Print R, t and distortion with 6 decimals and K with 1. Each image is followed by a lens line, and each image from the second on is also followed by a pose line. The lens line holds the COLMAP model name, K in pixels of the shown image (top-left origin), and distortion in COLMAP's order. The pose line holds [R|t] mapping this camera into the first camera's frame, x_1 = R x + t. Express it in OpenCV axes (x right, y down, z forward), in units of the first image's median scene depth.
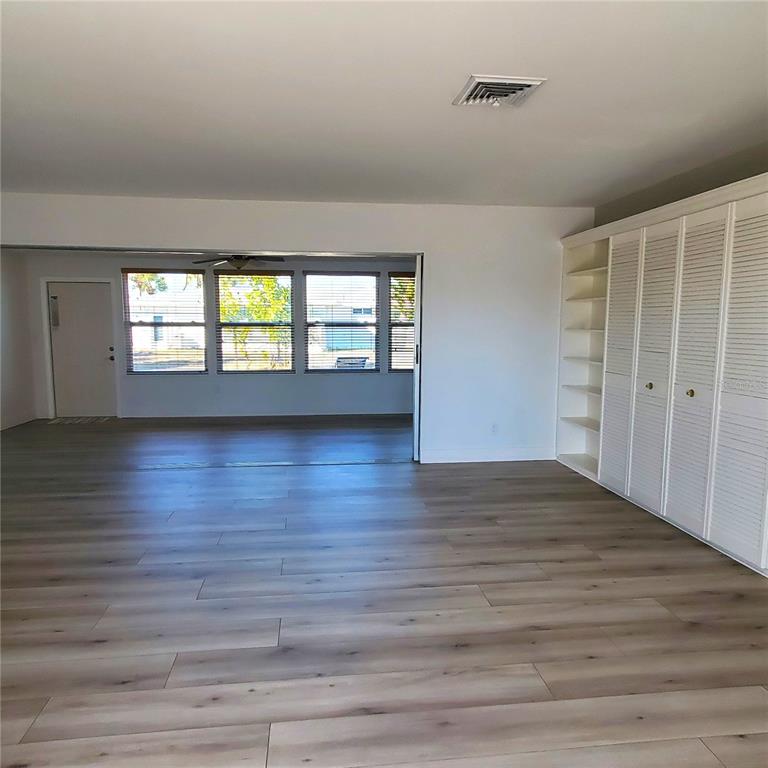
lens RADIAL K [[597.7, 0, 384.0], [0, 597.7, 384.0], [0, 0, 1]] dist [0.005922, 0.003865]
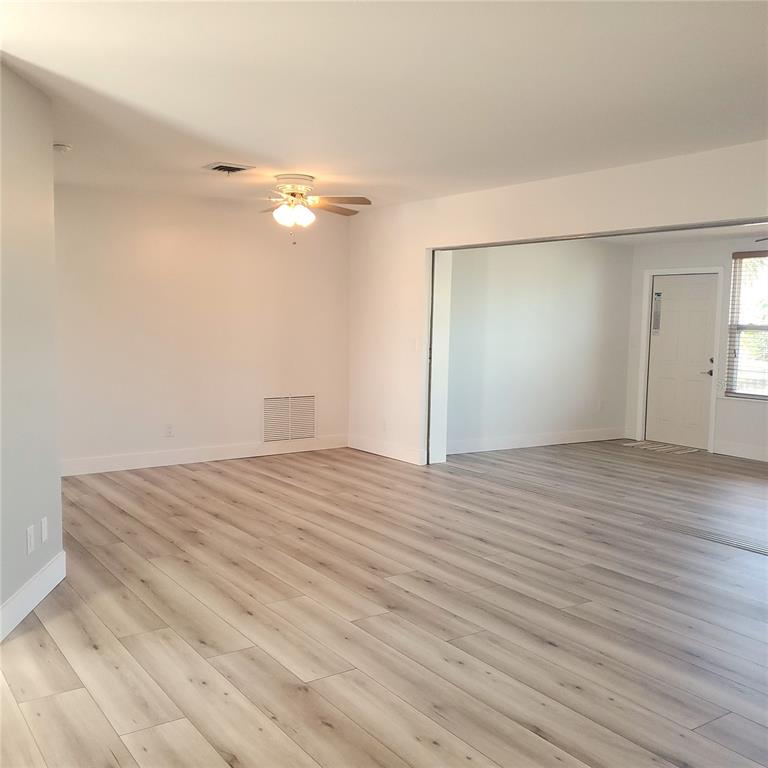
lens RADIAL K [[800.1, 0, 343.4], [0, 800.1, 368.4], [0, 0, 1]] dist [0.222497, -0.520165]
pose [[0.431407, 0.059349, -0.900203, 0.502747], [-0.104698, 0.994385, 0.015383, -0.029495], [0.896061, 0.087613, 0.435199, 0.261267]]
